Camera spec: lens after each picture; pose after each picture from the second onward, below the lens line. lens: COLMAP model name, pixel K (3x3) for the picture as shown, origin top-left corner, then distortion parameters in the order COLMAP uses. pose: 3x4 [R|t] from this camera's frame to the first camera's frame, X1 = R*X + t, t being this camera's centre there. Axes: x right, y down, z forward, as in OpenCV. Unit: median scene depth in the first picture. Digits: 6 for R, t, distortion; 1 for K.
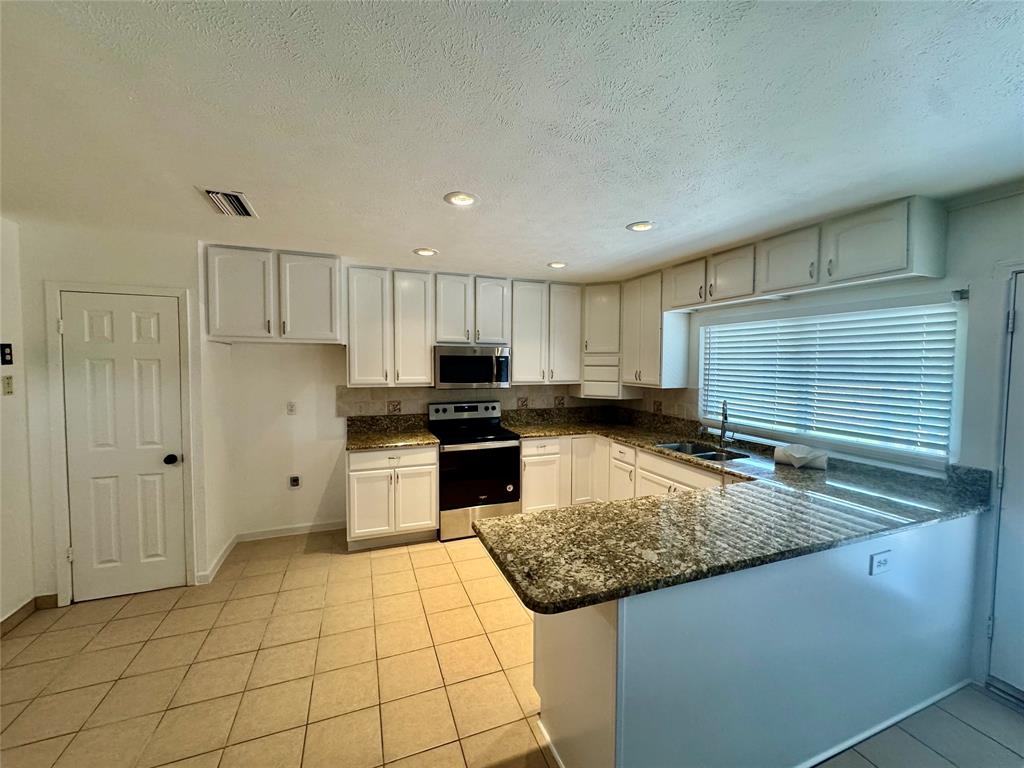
lens RADIAL K [[411.2, 0, 513.9], [0, 411.2, 381.9], [0, 0, 1]] dist [-0.002626, 0.000545]
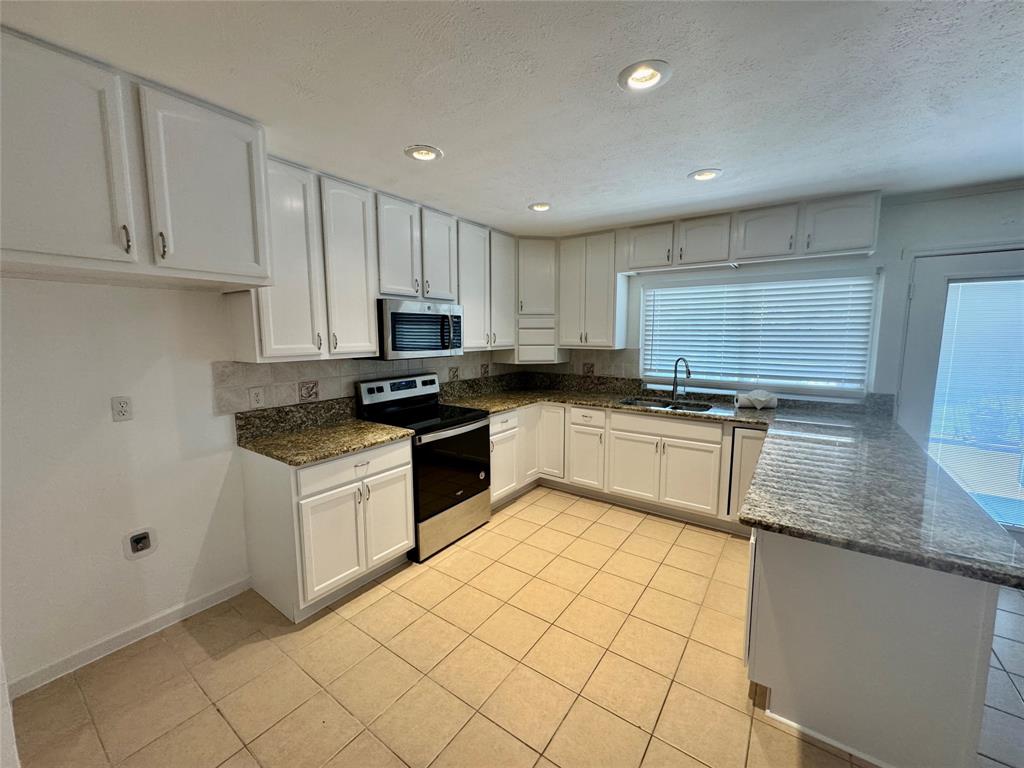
lens RADIAL K [[411.2, 0, 515.3], [0, 411.2, 382.0], [0, 0, 1]] dist [-0.002626, 0.000545]
pose [[0.830028, -0.072766, 0.552955, -0.411761], [0.032995, 0.996122, 0.081555, 0.004669], [-0.556745, -0.049448, 0.829210, 0.291073]]
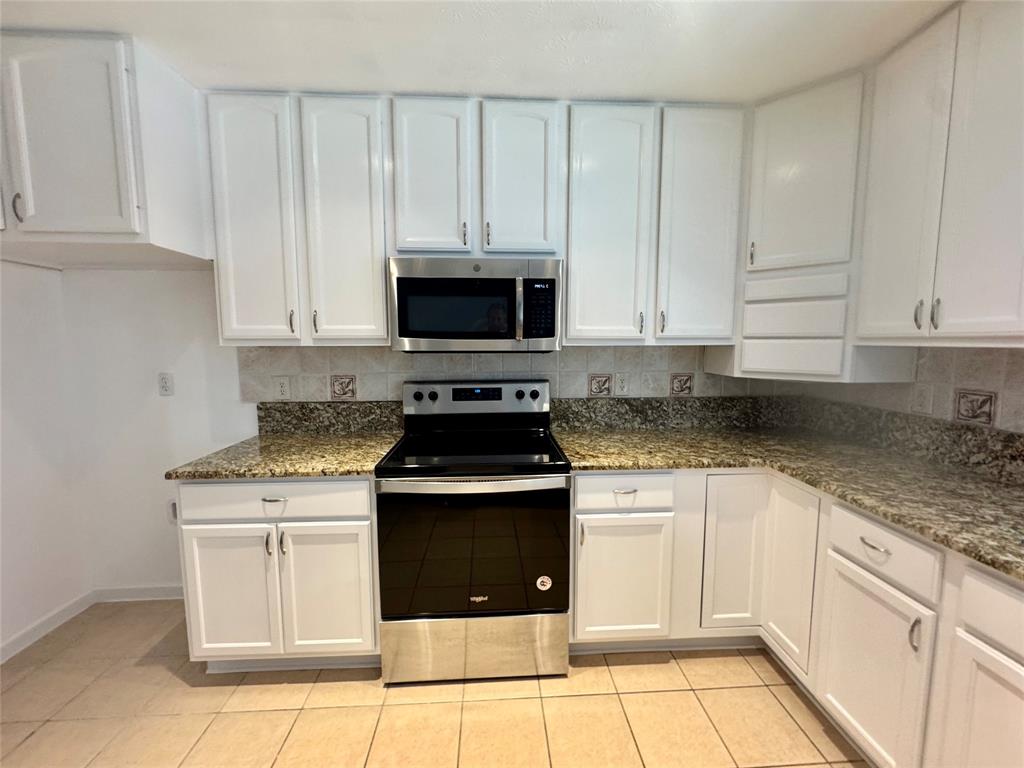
lens RADIAL K [[411.2, 0, 511.6], [0, 411.2, 382.0], [0, 0, 1]] dist [-0.002626, 0.000545]
pose [[0.950677, 0.023938, -0.309256, 0.088123], [-0.008370, 0.998634, 0.051570, 0.027707], [0.310068, -0.046437, 0.949579, 0.610046]]
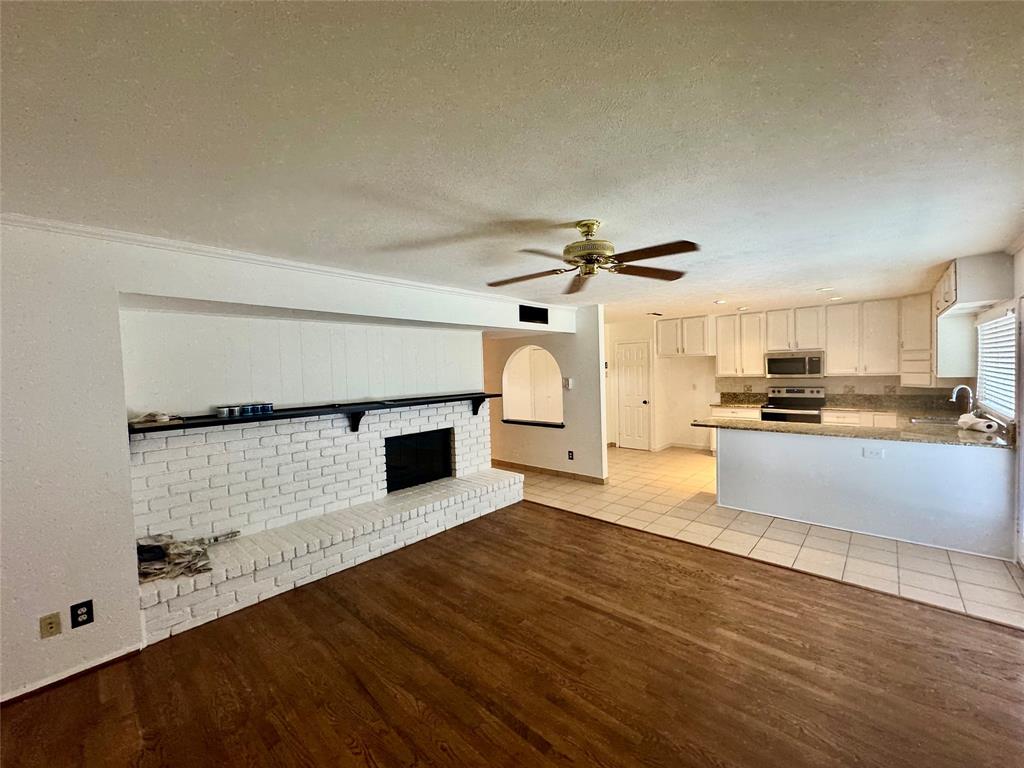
lens RADIAL K [[411.2, 0, 507.0], [0, 411.2, 381.1], [0, 0, 1]] dist [-0.002626, 0.000545]
pose [[0.437851, 0.007528, -0.899016, 0.923599], [-0.011245, 0.999933, 0.002897, 0.038505], [0.898977, 0.008841, 0.437906, -0.775869]]
